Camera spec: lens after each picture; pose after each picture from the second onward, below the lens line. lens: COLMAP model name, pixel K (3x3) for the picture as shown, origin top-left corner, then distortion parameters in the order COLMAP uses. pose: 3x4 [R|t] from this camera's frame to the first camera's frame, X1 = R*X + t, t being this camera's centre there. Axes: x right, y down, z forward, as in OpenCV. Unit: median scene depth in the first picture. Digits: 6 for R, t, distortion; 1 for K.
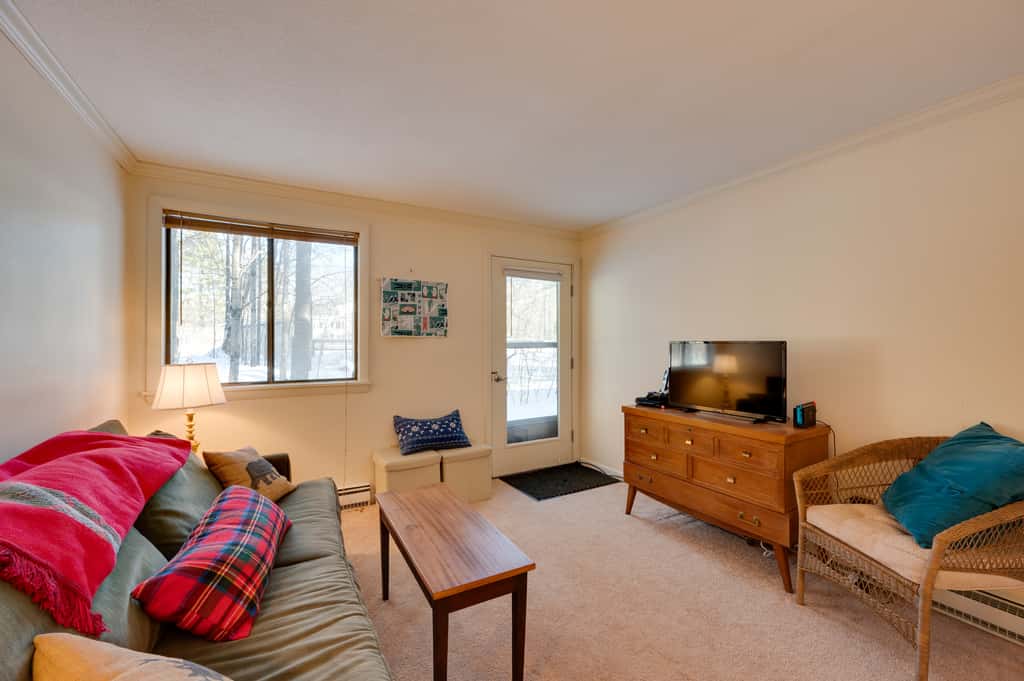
lens RADIAL K [[407.7, 0, 512.0], [0, 407.7, 340.5], [0, 0, 1]] dist [0.000725, 0.000055]
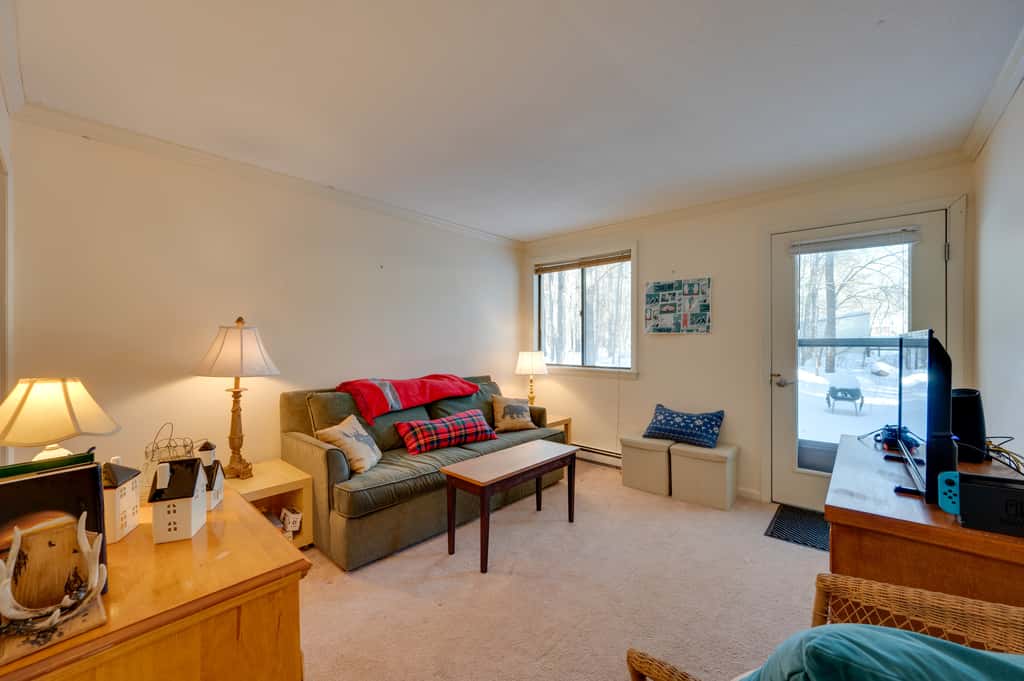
lens RADIAL K [[407.7, 0, 512.0], [0, 407.7, 340.5], [0, 0, 1]] dist [0.000725, 0.000055]
pose [[0.319577, 0.000588, -0.947560, 0.646596], [0.006316, 0.999976, 0.002750, 0.003722], [0.947539, -0.006864, 0.319565, 0.259785]]
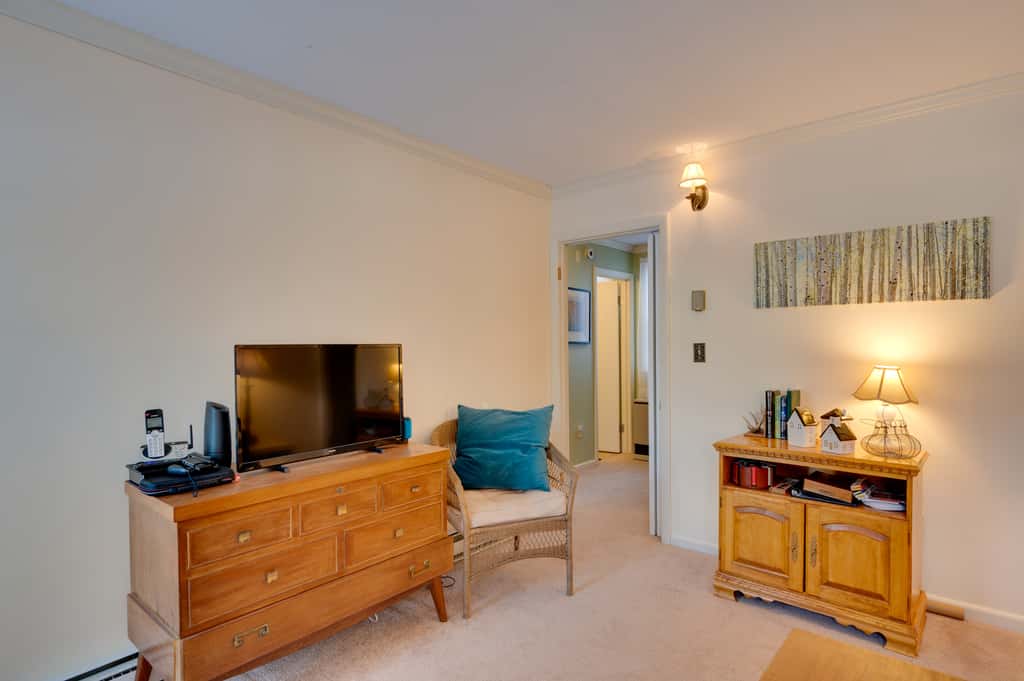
lens RADIAL K [[527.2, 0, 512.0], [0, 527.2, 340.5], [0, 0, 1]] dist [-0.000930, -0.000122]
pose [[-0.320313, -0.002964, 0.947307, -0.294510], [-0.003605, 0.999992, 0.001909, -0.006192], [-0.947305, -0.002804, -0.320321, 0.760089]]
